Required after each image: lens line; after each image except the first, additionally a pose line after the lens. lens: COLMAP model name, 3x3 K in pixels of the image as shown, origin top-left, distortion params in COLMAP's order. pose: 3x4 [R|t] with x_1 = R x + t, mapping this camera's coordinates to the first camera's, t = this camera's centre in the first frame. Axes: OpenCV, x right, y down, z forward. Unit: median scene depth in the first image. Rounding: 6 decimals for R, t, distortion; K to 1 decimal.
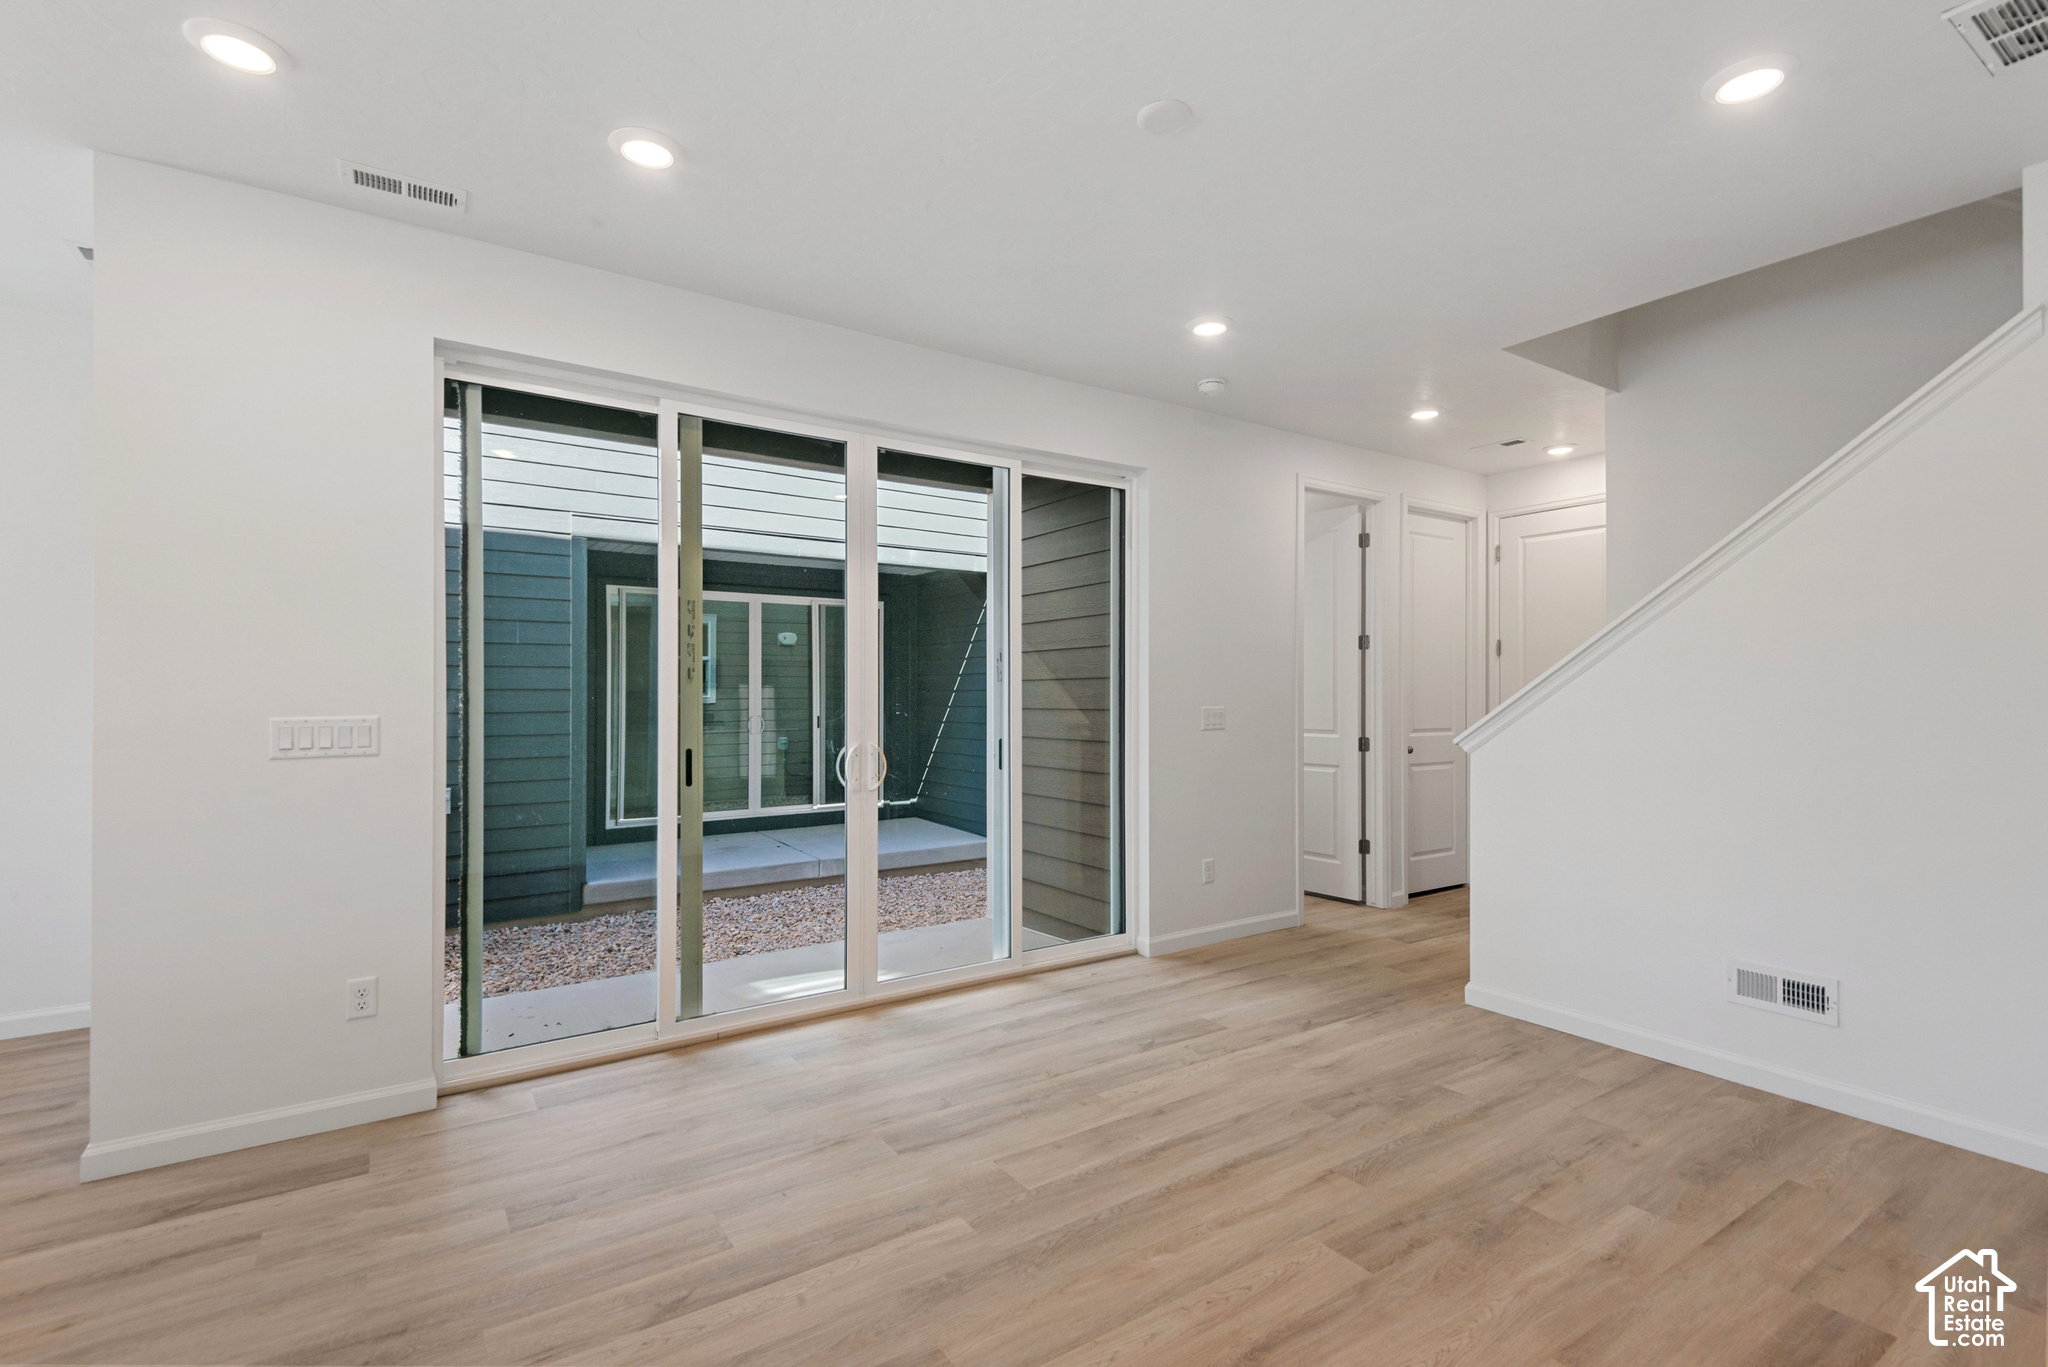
lens RADIAL K [[944.9, 0, 1024.0], [0, 944.9, 683.5], [0, 0, 1]] dist [0.043171, -0.022138]
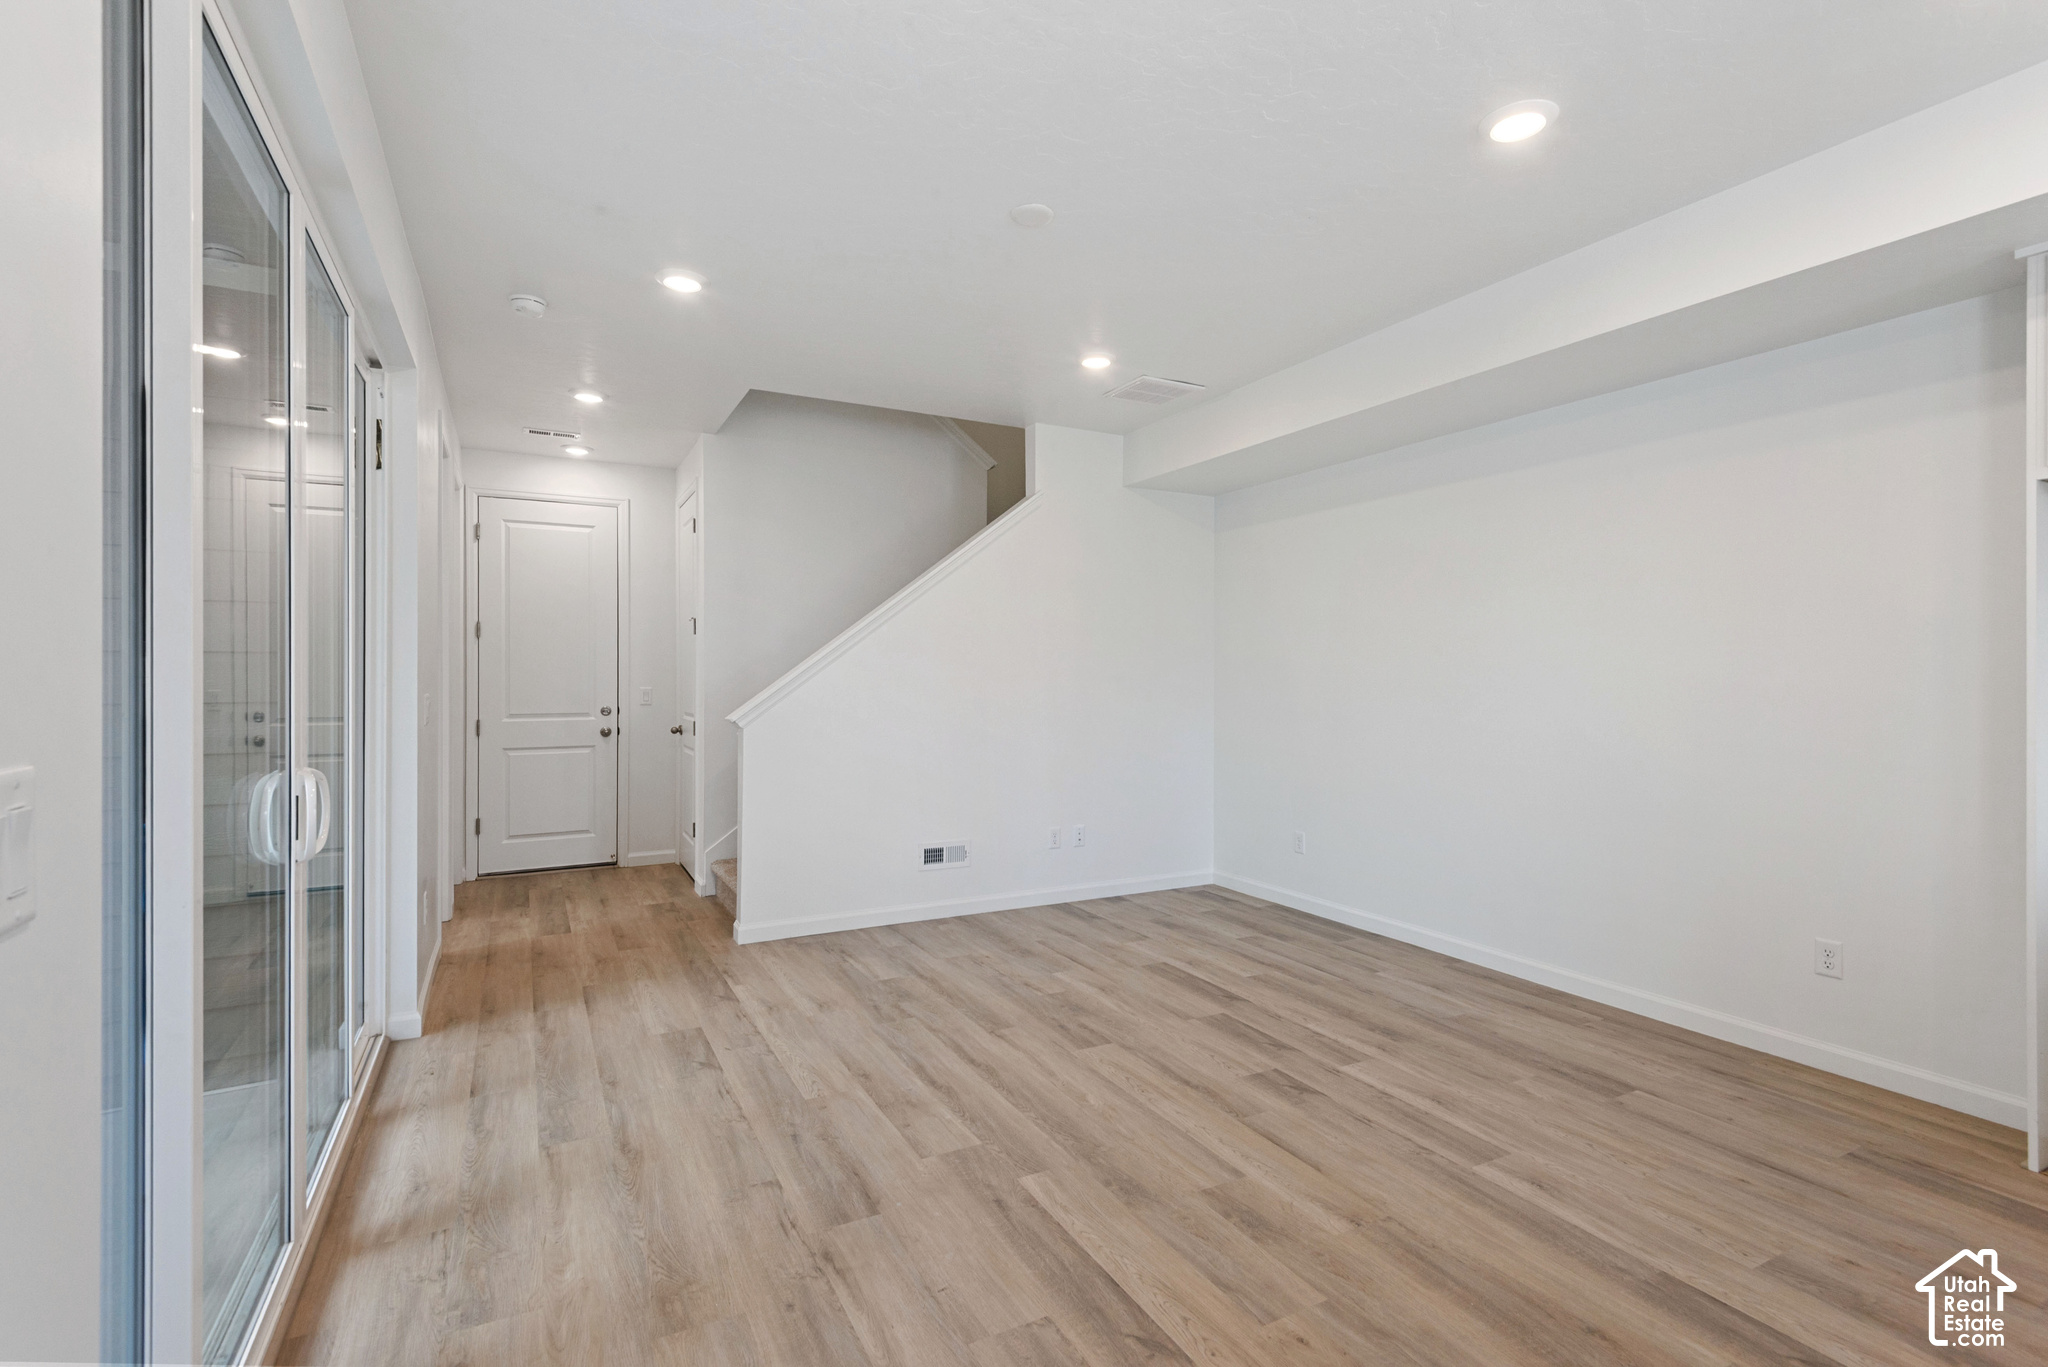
lens RADIAL K [[944.9, 0, 1024.0], [0, 944.9, 683.5], [0, 0, 1]] dist [0.043171, -0.022138]
pose [[0.108781, -0.005747, 0.994049, -0.945410], [-0.011350, 0.999911, 0.007023, 0.000050], [-0.994001, -0.012047, 0.108706, 0.748701]]
